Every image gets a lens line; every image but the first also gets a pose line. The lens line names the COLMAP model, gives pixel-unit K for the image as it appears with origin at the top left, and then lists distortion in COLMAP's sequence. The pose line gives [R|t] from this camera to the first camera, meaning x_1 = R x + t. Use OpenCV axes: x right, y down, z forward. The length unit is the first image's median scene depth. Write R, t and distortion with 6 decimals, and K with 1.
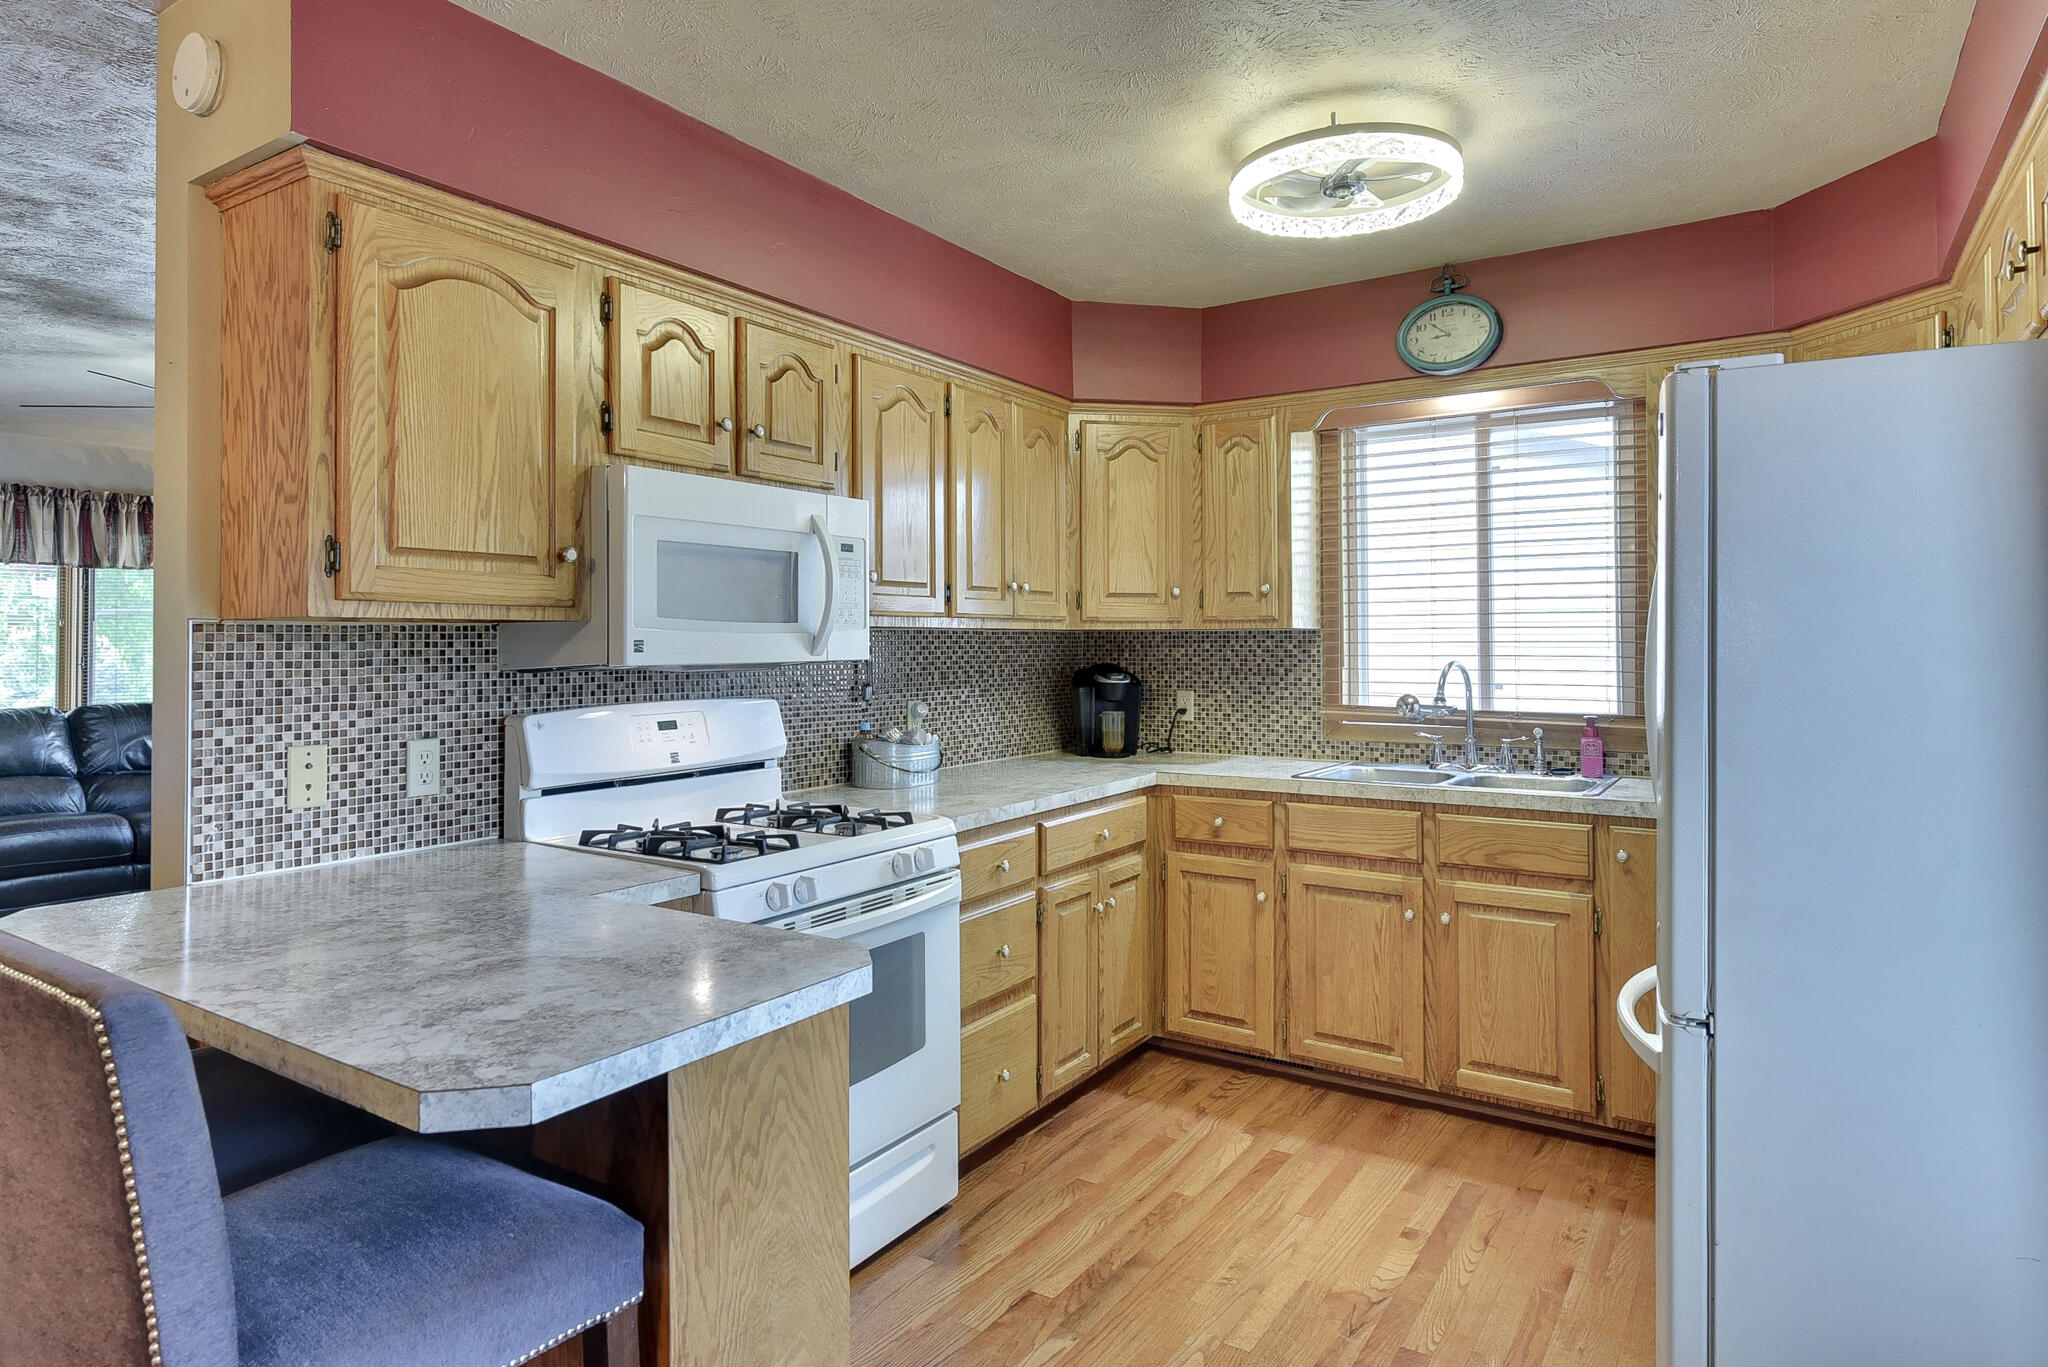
lens RADIAL K [[1199.8, 0, 975.6], [0, 1199.8, 616.3], [0, 0, 1]] dist [-0.003061, 0.004295]
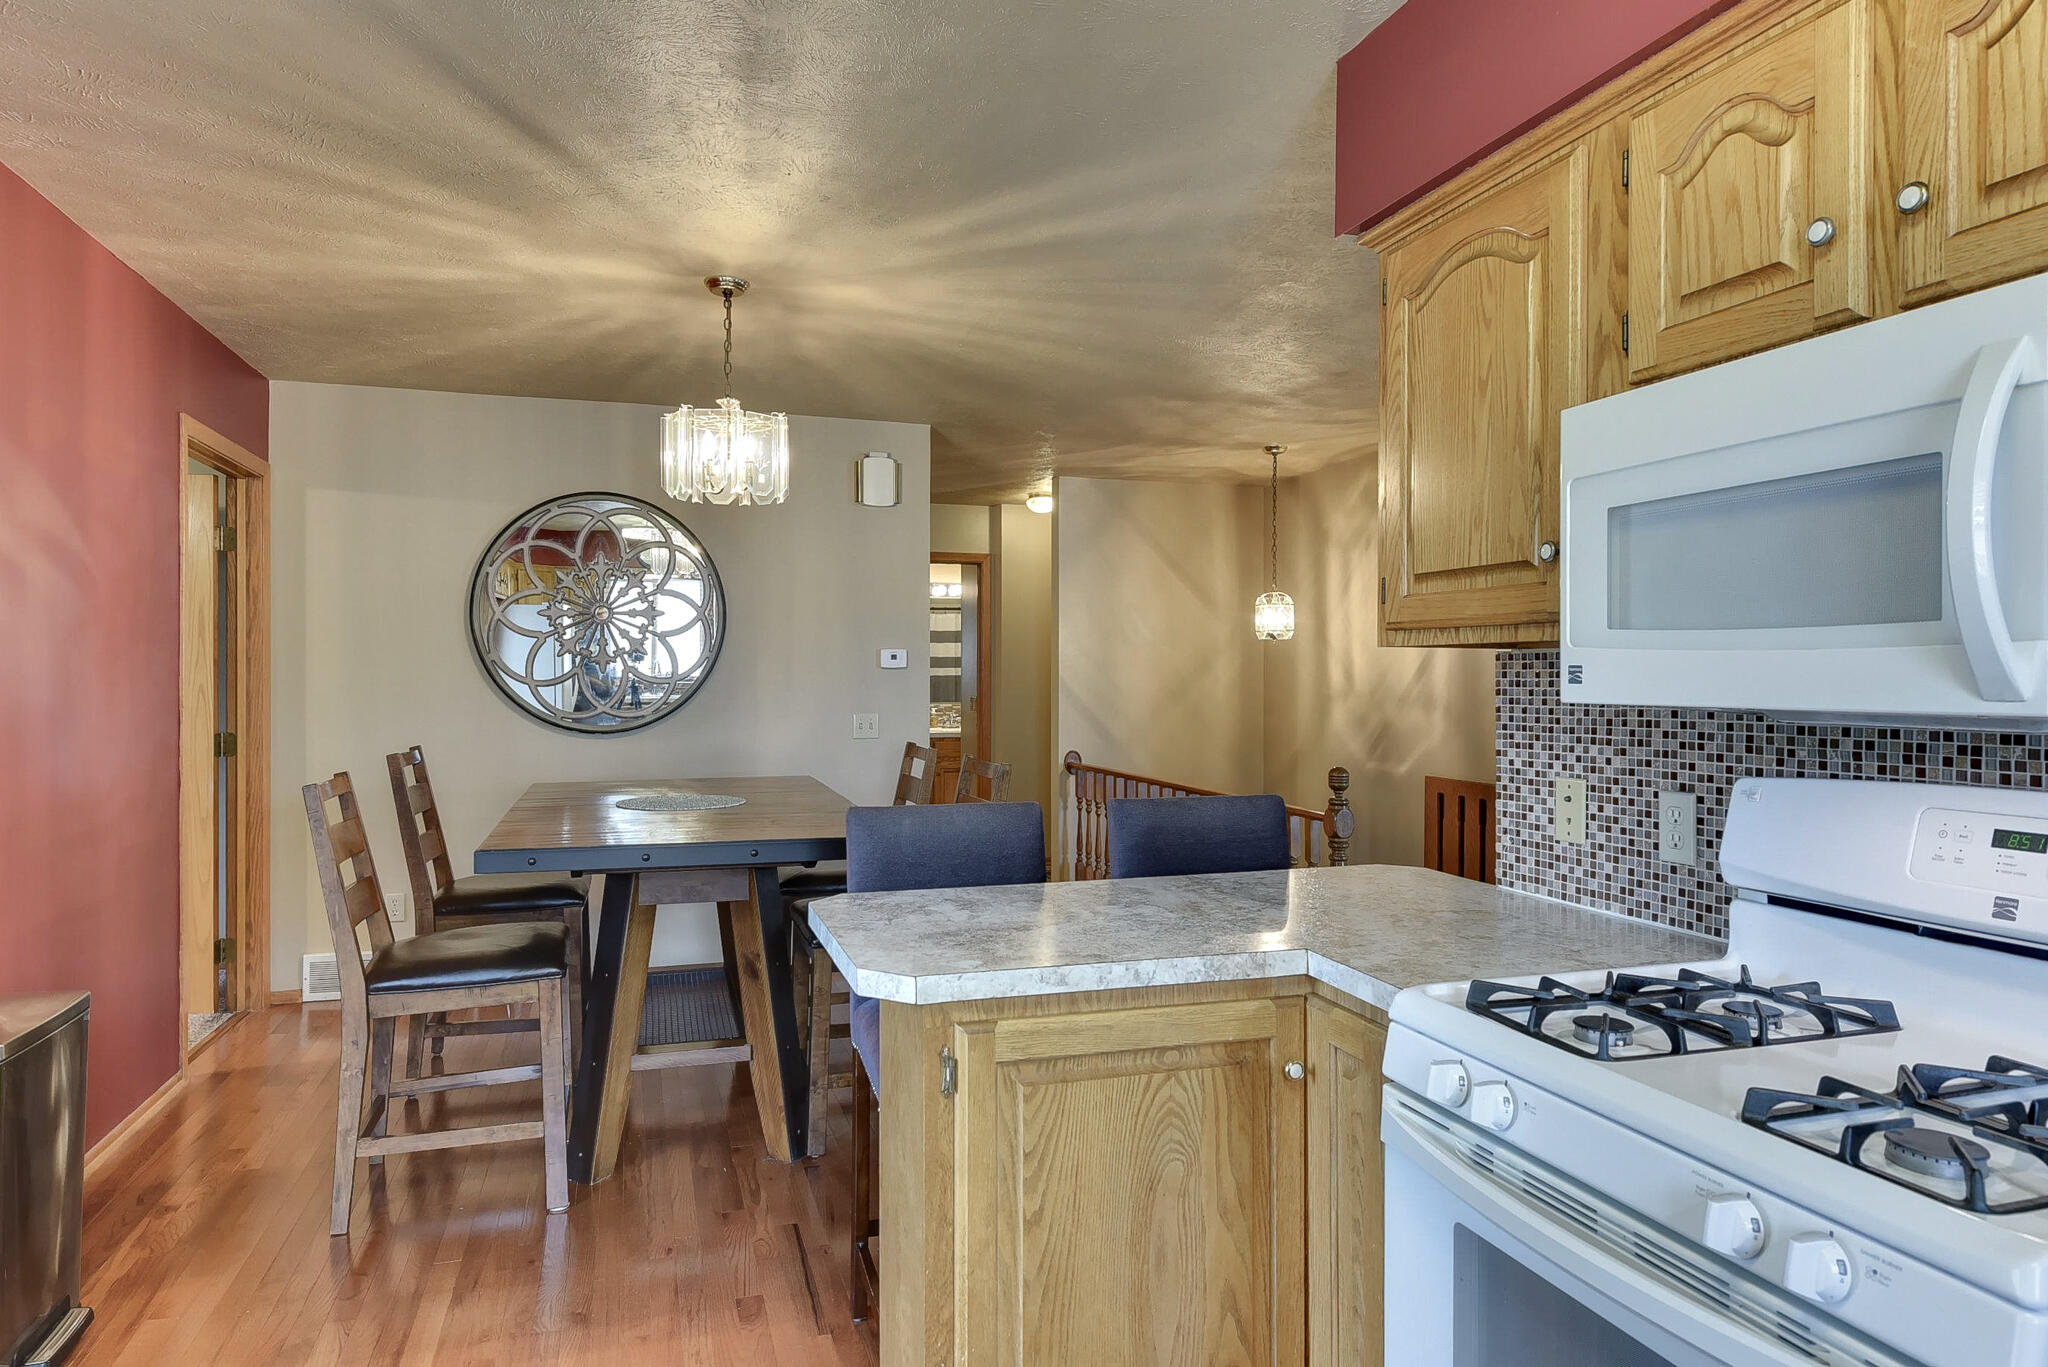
lens RADIAL K [[1199.8, 0, 1016.1], [0, 1199.8, 680.7], [0, 0, 1]] dist [-0.003061, 0.004295]
pose [[-0.621691, 0.004633, -0.783249, 0.331607], [0.017032, 0.999826, -0.007605, 0.021256], [0.783078, -0.018069, -0.621662, 0.884984]]
